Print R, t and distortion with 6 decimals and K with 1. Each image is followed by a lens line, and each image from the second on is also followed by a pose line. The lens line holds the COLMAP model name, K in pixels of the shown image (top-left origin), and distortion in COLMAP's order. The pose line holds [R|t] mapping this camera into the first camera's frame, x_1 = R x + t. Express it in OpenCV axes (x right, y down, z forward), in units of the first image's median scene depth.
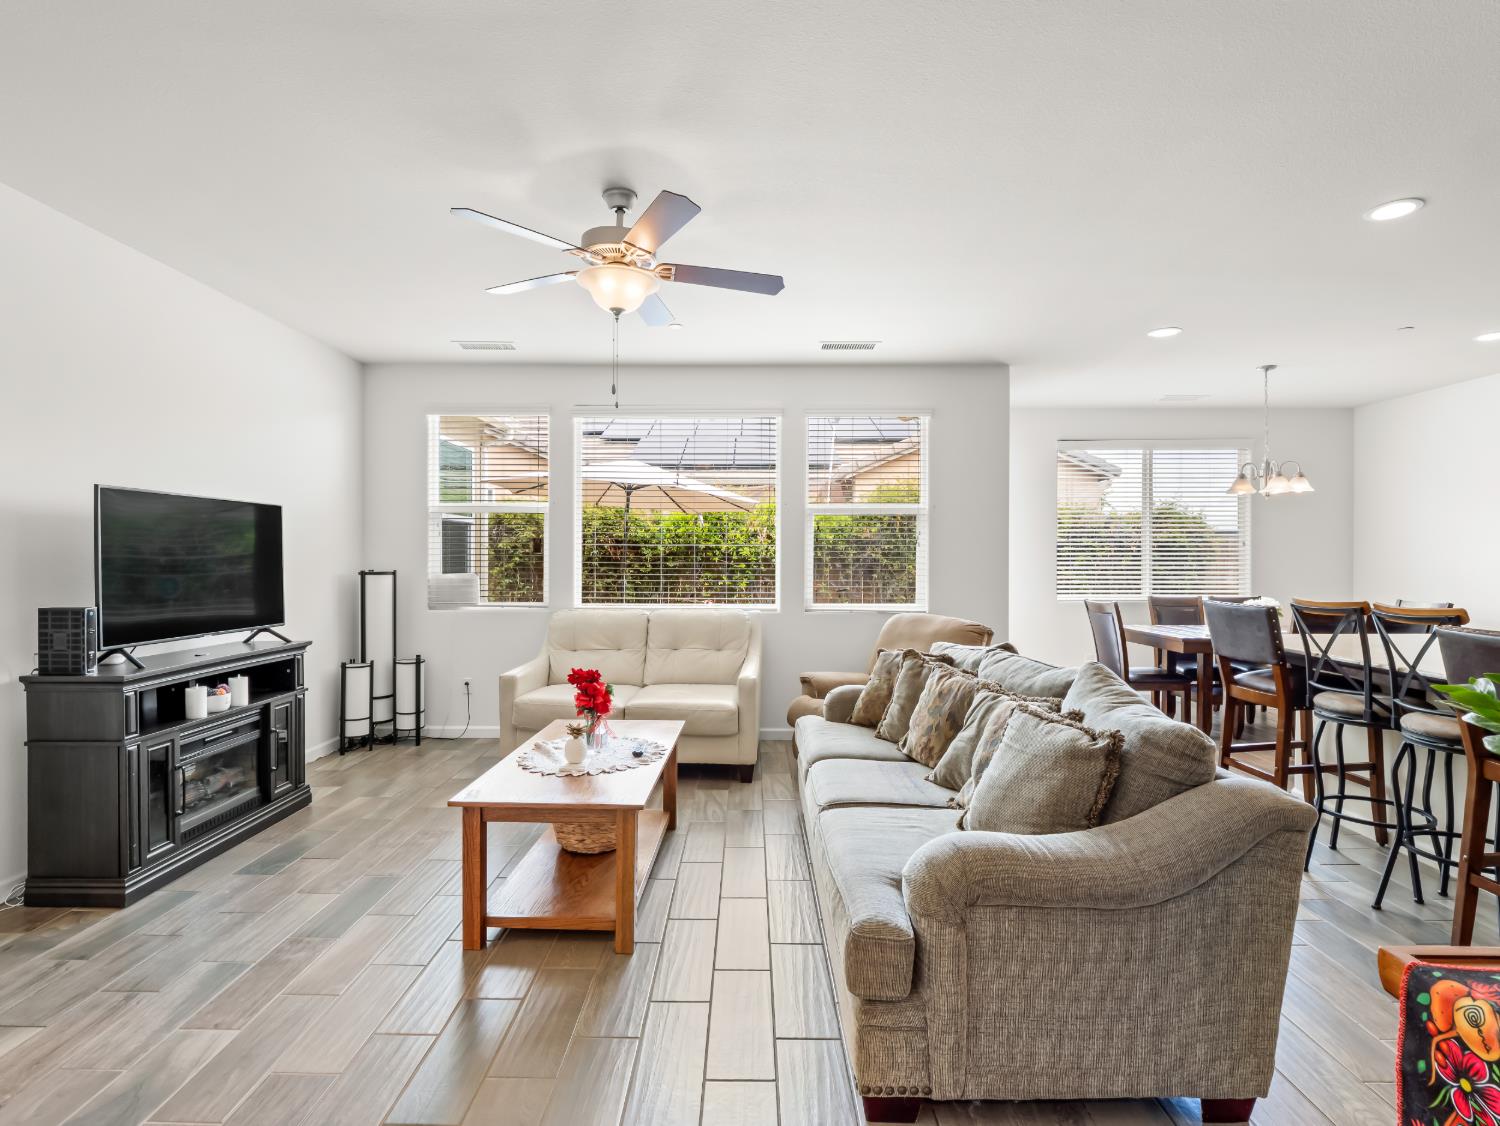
lens RADIAL K [[766.1, 0, 751.3], [0, 766.1, 559.1], [0, 0, 1]] dist [-0.021516, 0.000453]
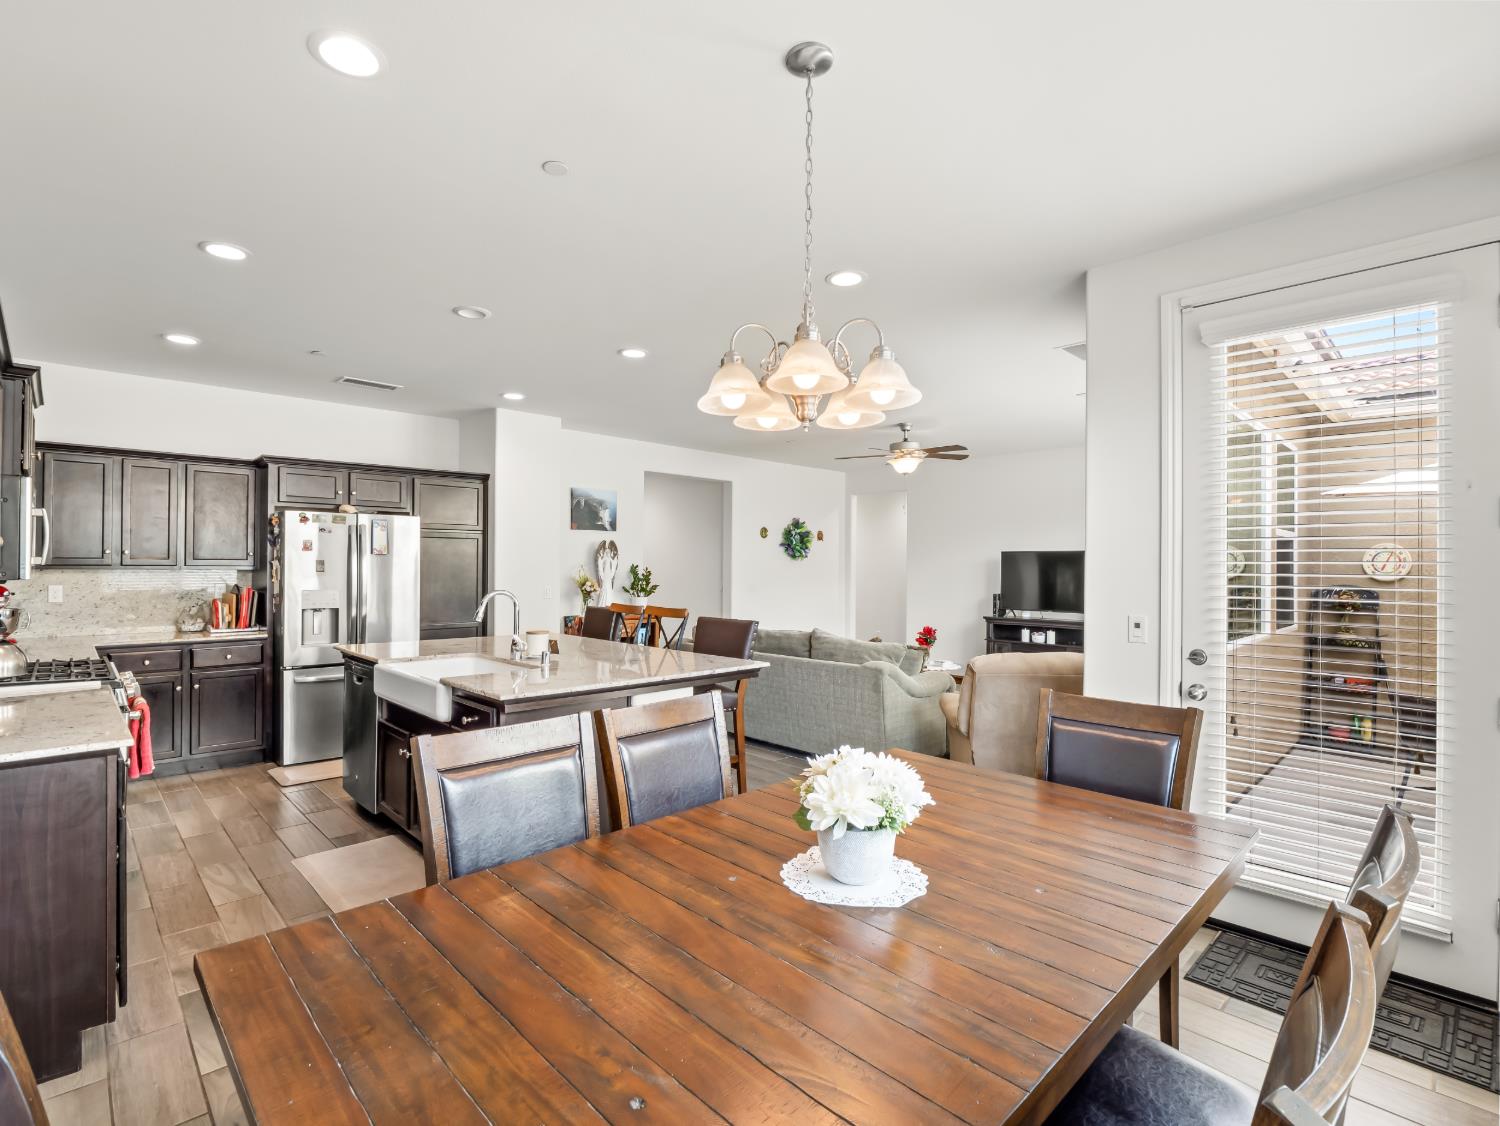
lens RADIAL K [[725.9, 0, 743.7], [0, 725.9, 561.9], [0, 0, 1]] dist [-0.004512, -0.002363]
pose [[-0.722460, -0.012601, -0.691298, 1.473245], [-0.012966, 0.999905, -0.004676, -0.026306], [0.691291, 0.005585, -0.722555, 1.934543]]
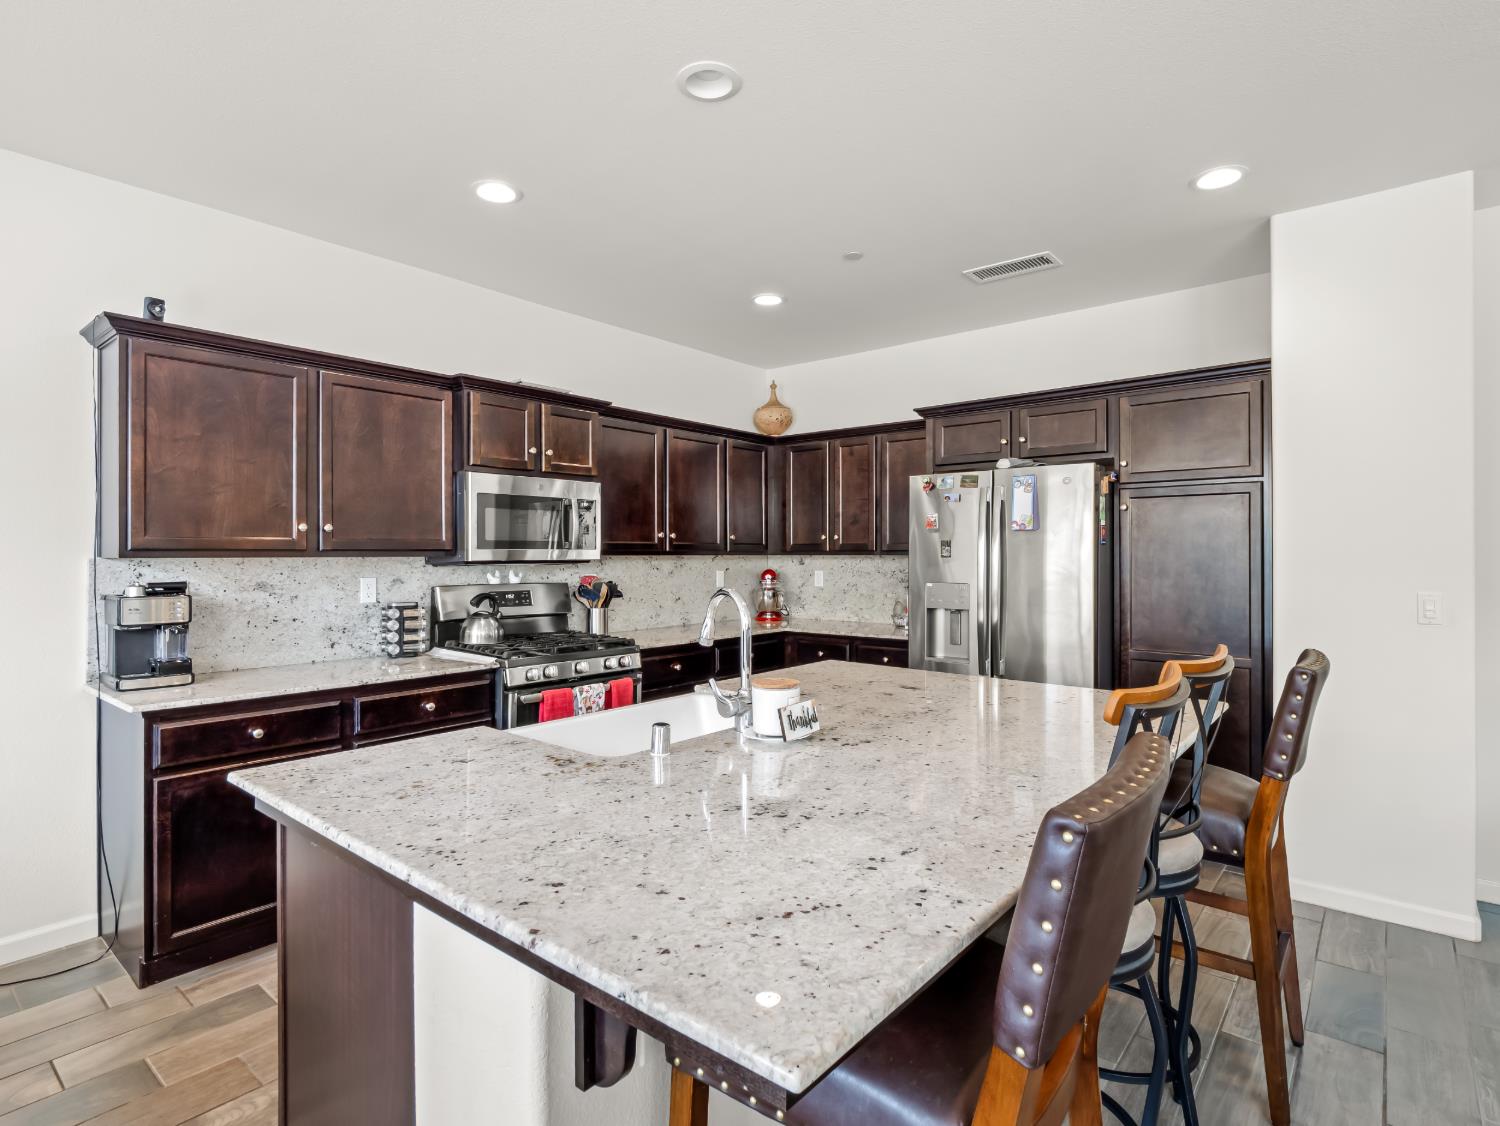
lens RADIAL K [[766.1, 0, 753.7], [0, 766.1, 555.9], [0, 0, 1]] dist [-0.021516, 0.000453]
pose [[-0.776981, -0.006611, 0.629489, 0.611758], [-0.005856, 0.999977, 0.003274, -0.005140], [-0.629497, -0.001142, -0.777002, 1.318602]]
